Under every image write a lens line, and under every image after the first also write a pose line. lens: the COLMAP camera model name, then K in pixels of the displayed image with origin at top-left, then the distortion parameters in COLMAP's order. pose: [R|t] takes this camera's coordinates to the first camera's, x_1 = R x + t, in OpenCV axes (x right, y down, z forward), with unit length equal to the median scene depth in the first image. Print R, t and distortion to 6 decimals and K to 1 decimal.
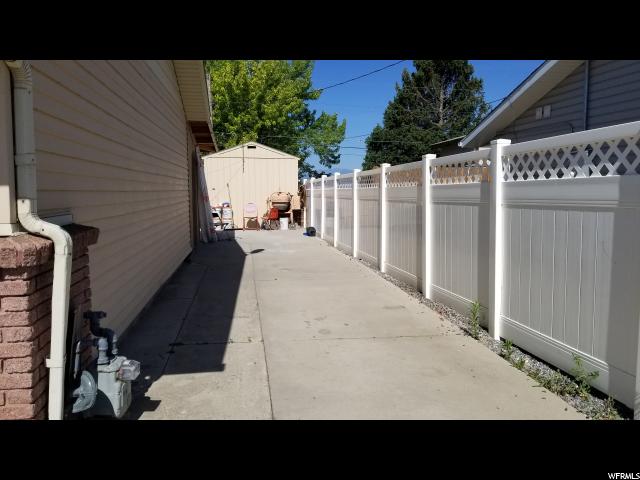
lens RADIAL K [[491.3, 0, 320.8], [0, 491.3, 234.9], [0, 0, 1]] dist [0.087059, -0.148381]
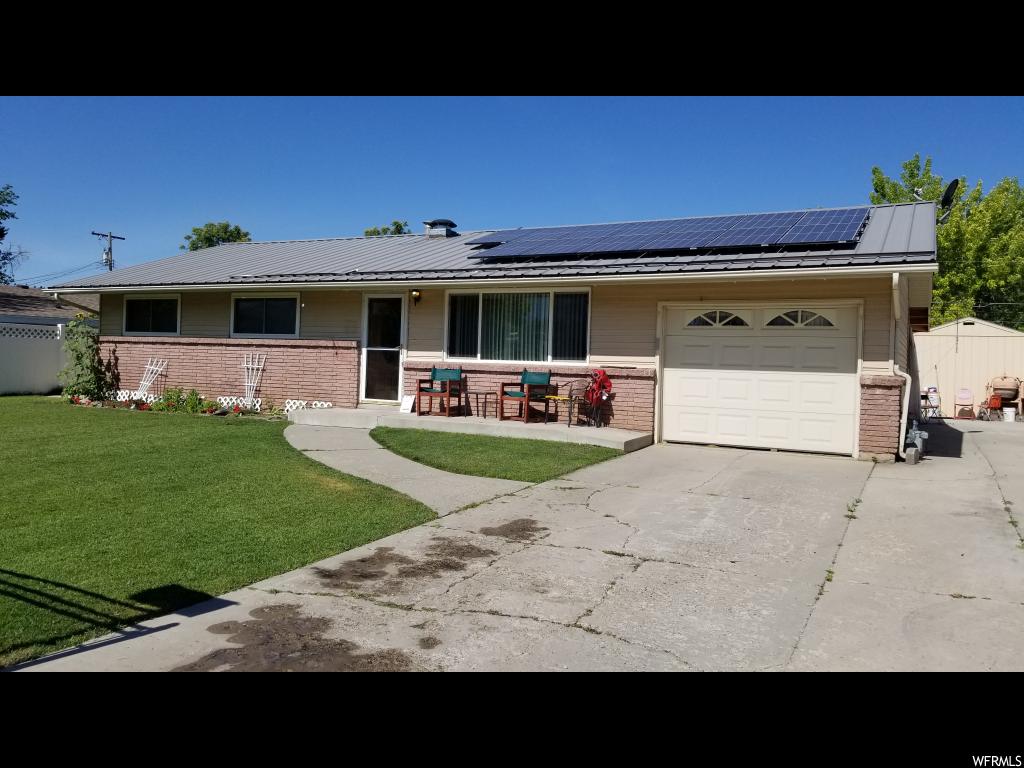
lens RADIAL K [[786.1, 0, 513.3], [0, 786.1, 375.9], [0, 0, 1]] dist [0.087059, -0.148381]
pose [[0.800217, 0.025292, -0.599177, 0.056845], [-0.081001, 0.994513, -0.066198, 0.067320], [0.594215, 0.101507, 0.797875, -0.562096]]
